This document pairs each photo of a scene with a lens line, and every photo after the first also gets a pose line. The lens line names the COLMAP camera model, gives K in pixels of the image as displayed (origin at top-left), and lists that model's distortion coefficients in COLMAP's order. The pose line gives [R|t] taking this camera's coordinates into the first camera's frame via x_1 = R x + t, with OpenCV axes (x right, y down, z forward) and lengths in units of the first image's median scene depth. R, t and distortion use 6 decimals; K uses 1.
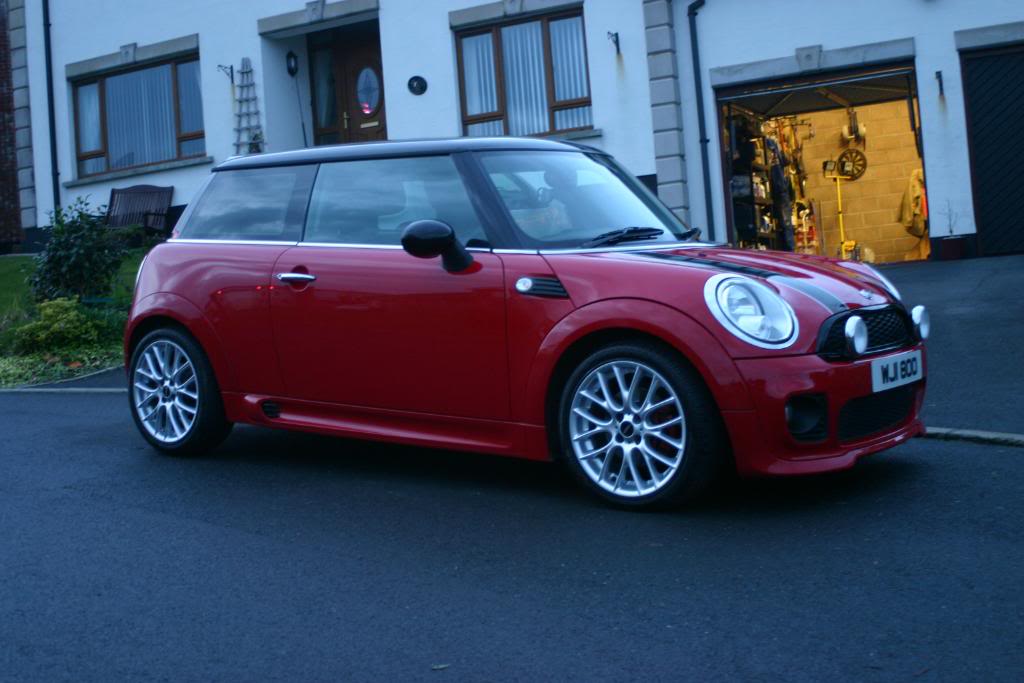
lens RADIAL K [[1305.5, 0, 508.4], [0, 1305.5, 344.5], [0, 0, 1]] dist [-0.144250, 0.000000]
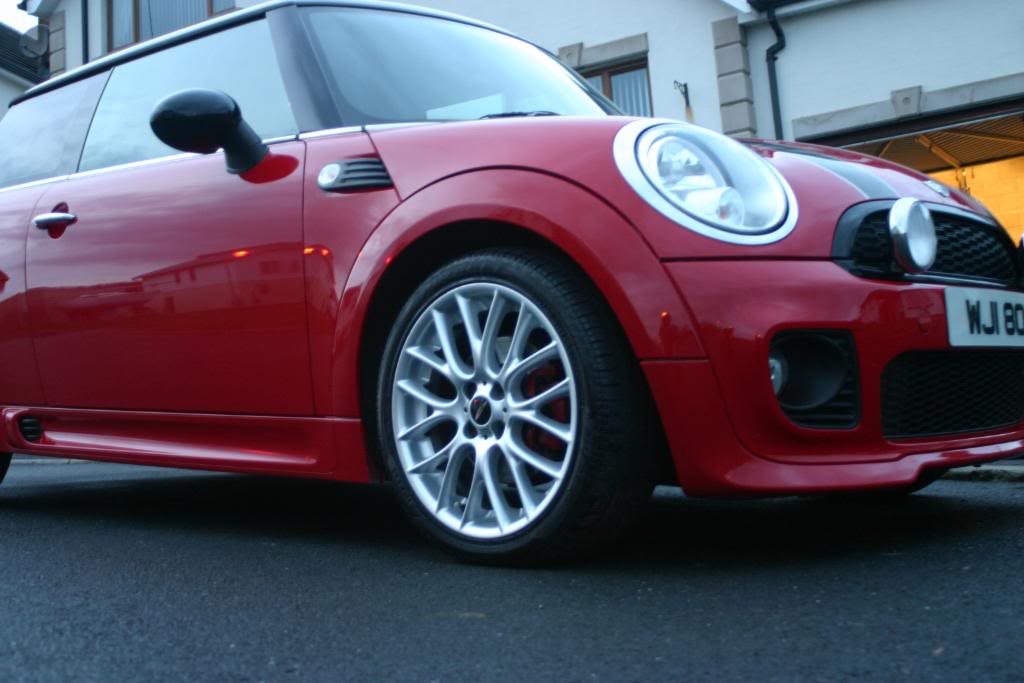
lens RADIAL K [[1305.5, 0, 508.6], [0, 1305.5, 346.0], [0, 0, 1]] dist [-0.144250, 0.000000]
pose [[0.995662, -0.004191, -0.092952, 0.147901], [-0.005481, 0.994608, -0.103556, 0.091127], [0.092885, 0.103616, 0.990271, 0.452295]]
